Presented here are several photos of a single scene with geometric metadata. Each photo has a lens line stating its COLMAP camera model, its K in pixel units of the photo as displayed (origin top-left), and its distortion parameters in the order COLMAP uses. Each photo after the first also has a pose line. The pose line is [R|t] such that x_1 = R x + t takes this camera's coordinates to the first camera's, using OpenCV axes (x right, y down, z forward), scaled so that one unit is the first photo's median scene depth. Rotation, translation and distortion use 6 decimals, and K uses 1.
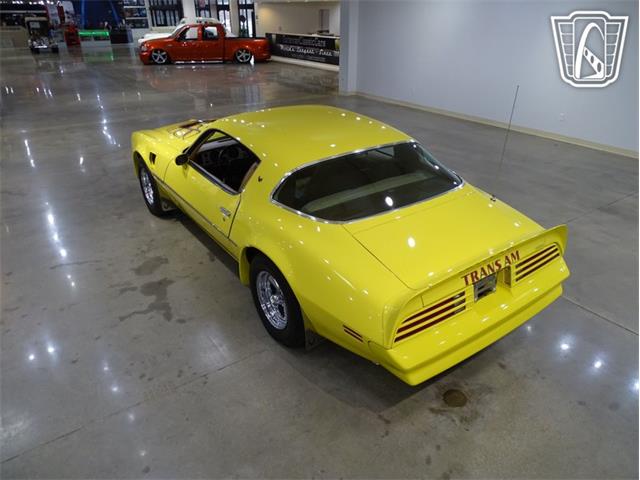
lens RADIAL K [[452.7, 0, 321.3], [0, 452.7, 241.1], [0, 0, 1]] dist [-0.004262, -0.001525]
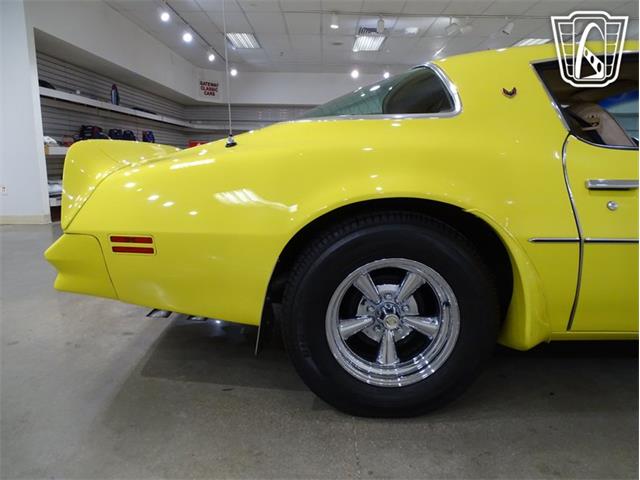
lens RADIAL K [[453.4, 0, 320.9], [0, 453.4, 242.7], [0, 0, 1]] dist [-0.006231, -0.002255]
pose [[-0.562498, 0.143211, -0.814301, 0.814974], [-0.394866, 0.818774, 0.416761, -0.270464], [0.726413, 0.555967, -0.404010, 1.475275]]
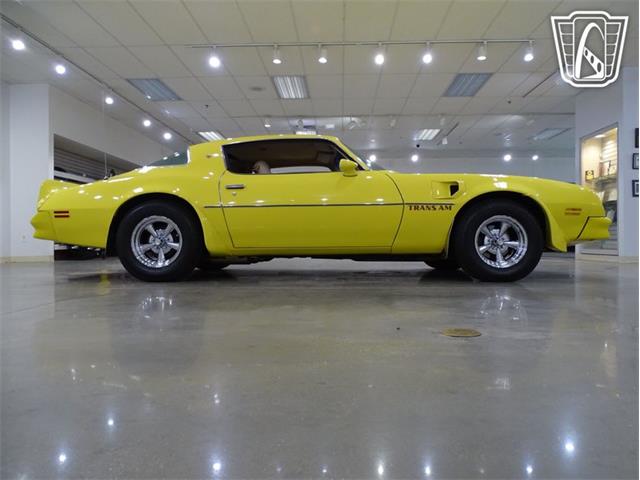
lens RADIAL K [[452.7, 0, 321.3], [0, 452.7, 241.1], [0, 0, 1]] dist [-0.004262, -0.001525]
pose [[-0.592098, 0.001896, -0.805864, 1.132895], [-0.367564, 0.889285, 0.272155, -0.539596], [0.717159, 0.457349, -0.525847, 2.373645]]
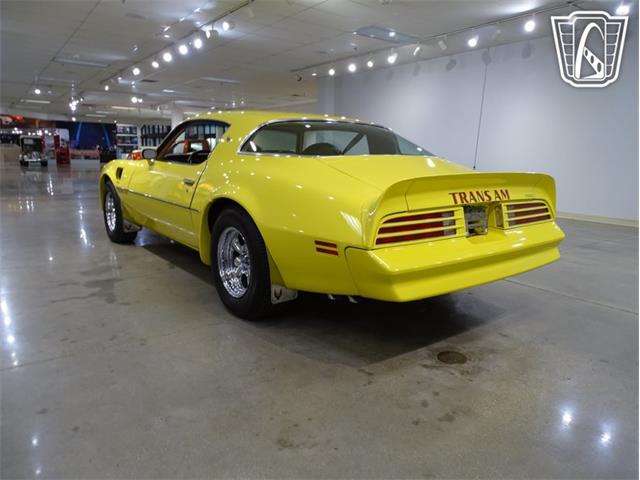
lens RADIAL K [[453.4, 0, 320.9], [0, 453.4, 242.7], [0, 0, 1]] dist [-0.006231, -0.002255]
pose [[0.998719, 0.017781, 0.047366, 0.016802], [-0.003758, 0.959694, -0.281022, 0.359660], [-0.050454, 0.280484, 0.958532, 0.163111]]
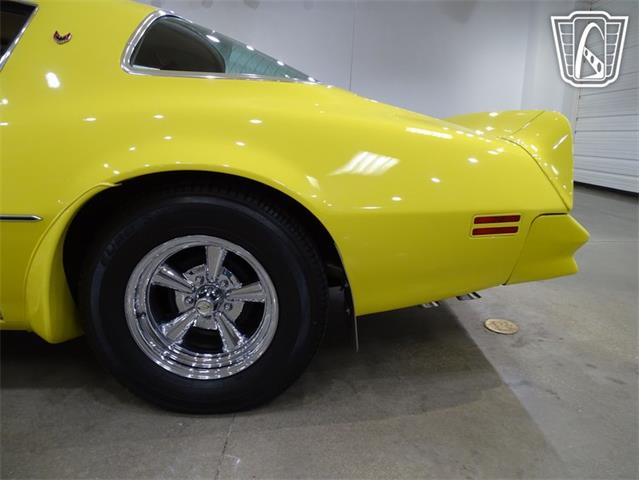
lens RADIAL K [[453.4, 0, 320.9], [0, 453.4, 242.7], [0, 0, 1]] dist [-0.006231, -0.002255]
pose [[0.554960, -0.193007, 0.809177, -0.387233], [0.379474, 0.924347, -0.039778, 0.139755], [-0.740283, 0.329137, 0.586217, 0.711283]]
